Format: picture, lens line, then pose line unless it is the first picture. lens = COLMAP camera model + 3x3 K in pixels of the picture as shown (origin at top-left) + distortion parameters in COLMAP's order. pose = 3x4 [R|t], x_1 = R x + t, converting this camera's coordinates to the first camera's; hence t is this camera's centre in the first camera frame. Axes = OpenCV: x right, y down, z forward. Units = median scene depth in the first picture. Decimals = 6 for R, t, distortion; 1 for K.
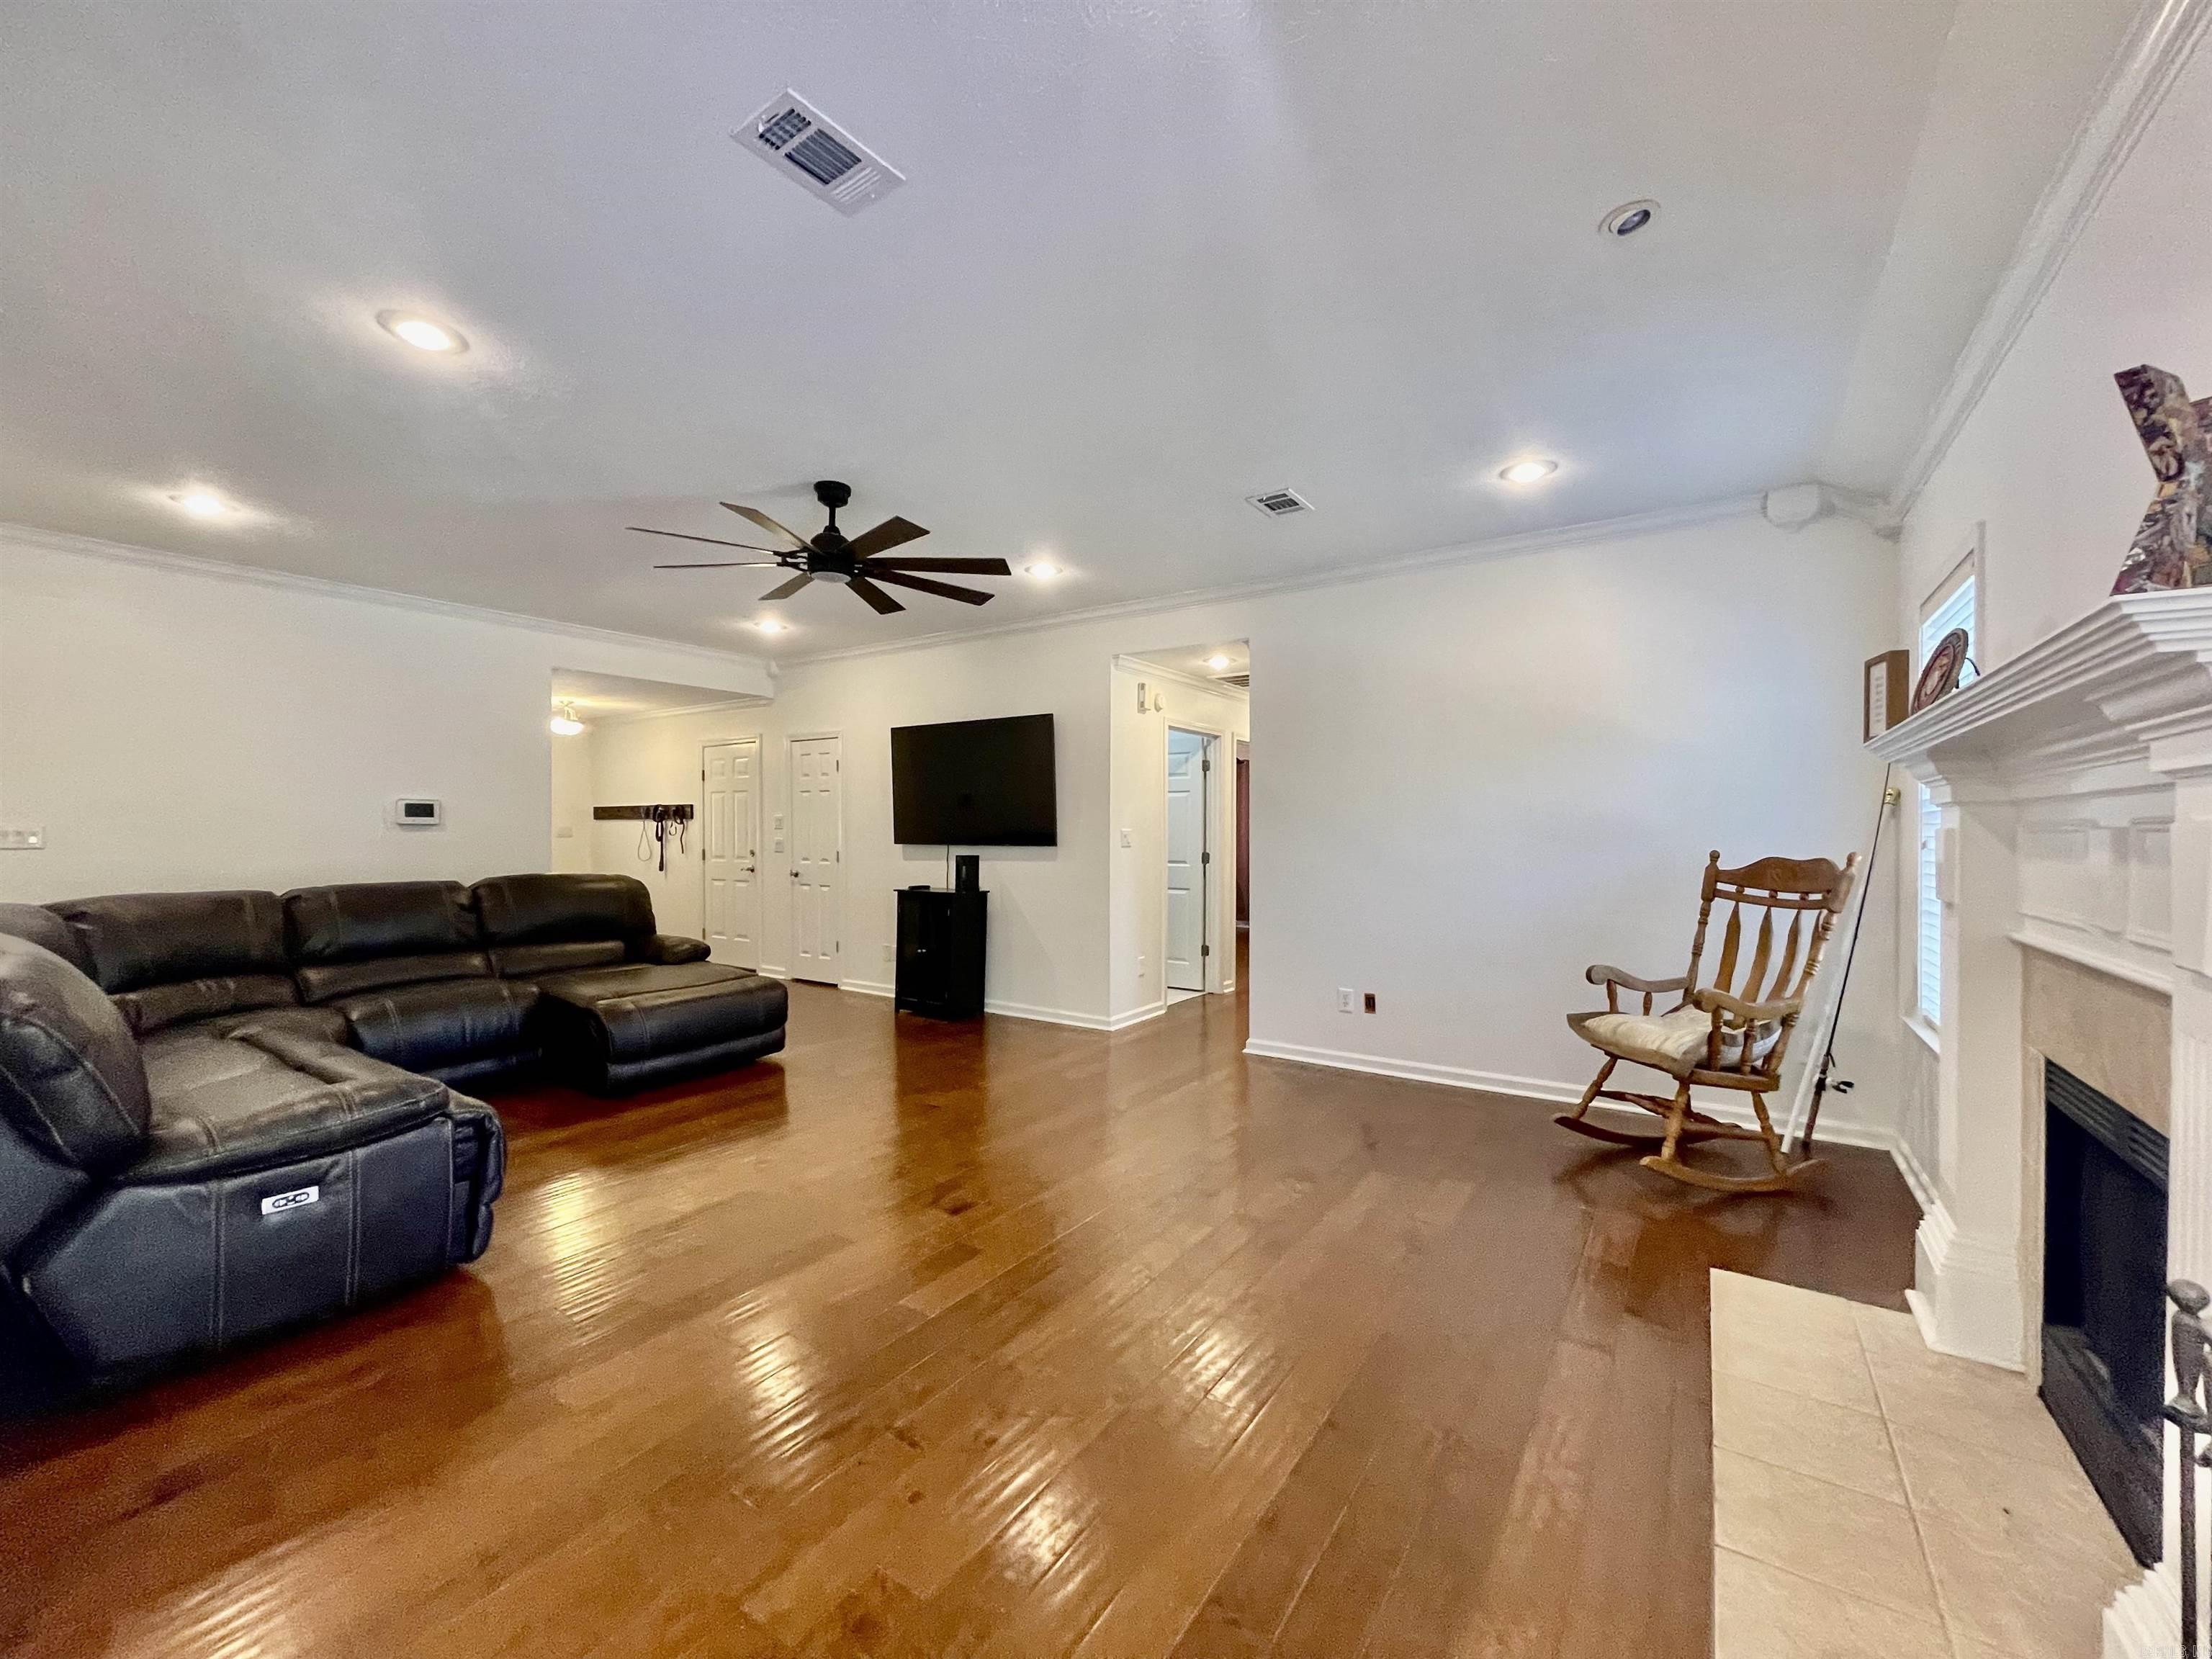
lens RADIAL K [[886.3, 0, 1106.0], [0, 886.3, 829.5], [0, 0, 1]] dist [0.001282, 0.000204]
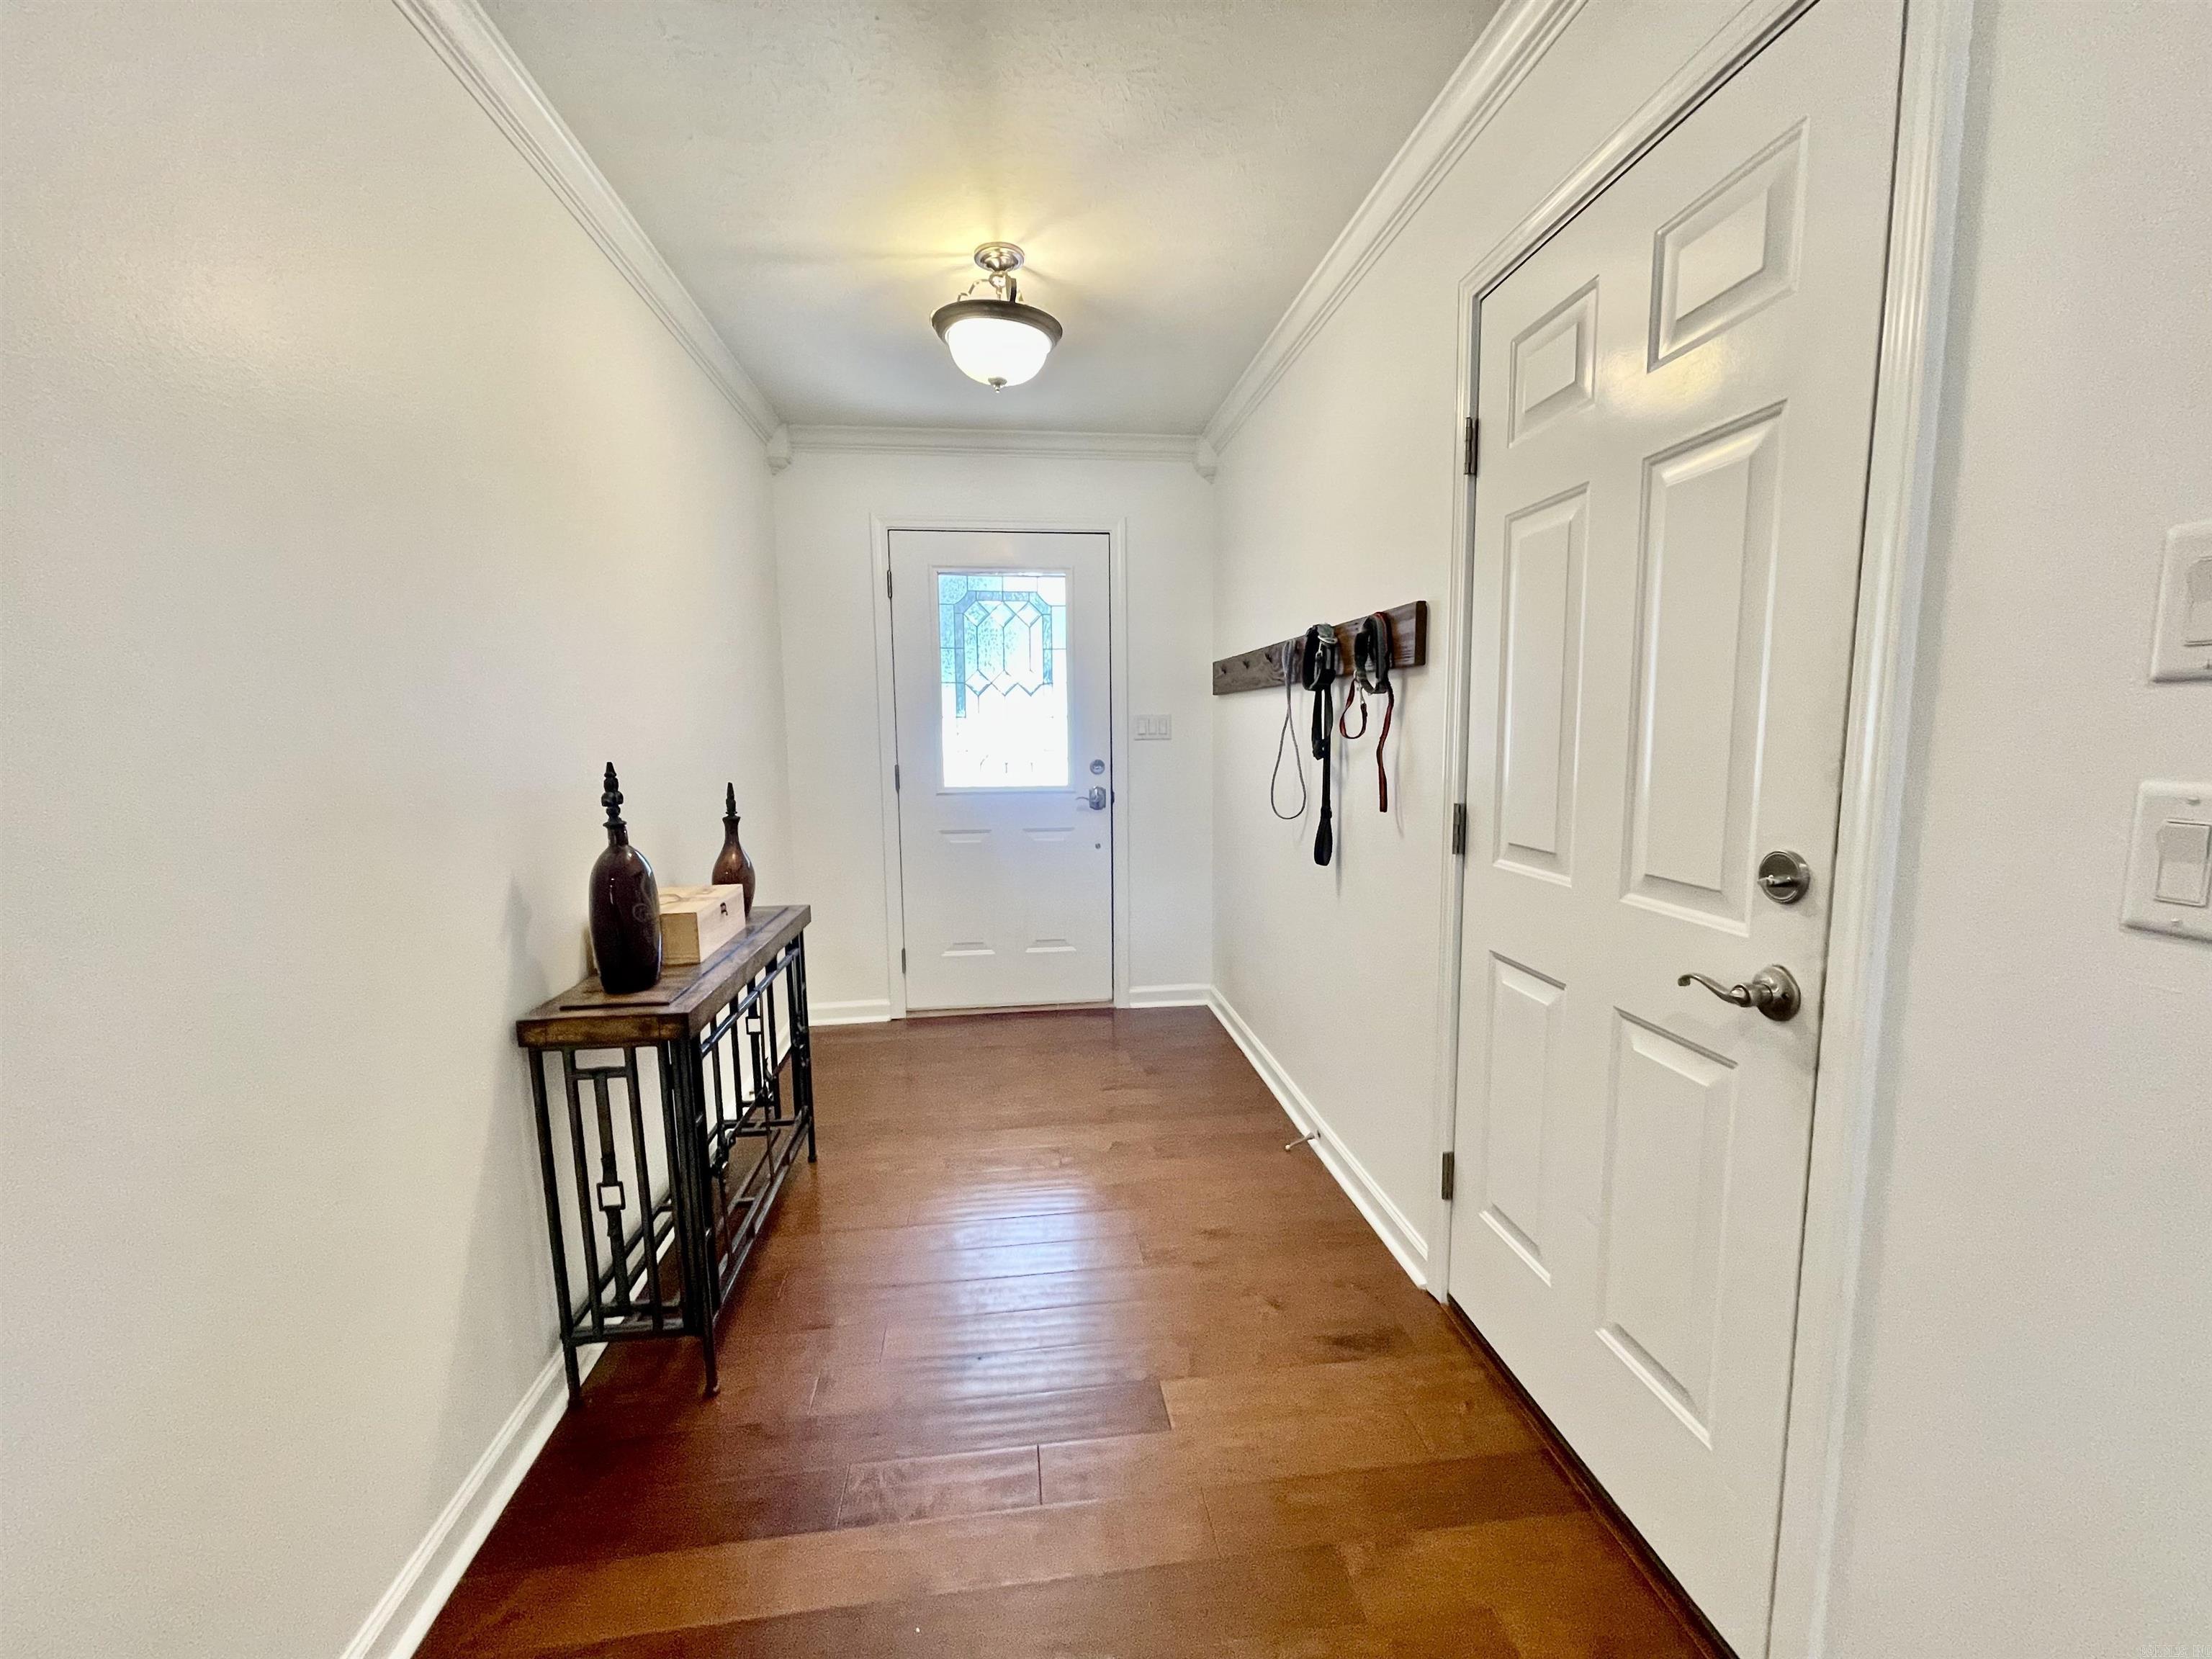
lens RADIAL K [[886.3, 0, 1106.0], [0, 886.3, 829.5], [0, 0, 1]] dist [0.001282, 0.000204]
pose [[0.660745, 0.071814, -0.747167, -0.337143], [0.027027, 0.992491, 0.119294, 0.000233], [0.750124, -0.099016, 0.653842, 0.767034]]
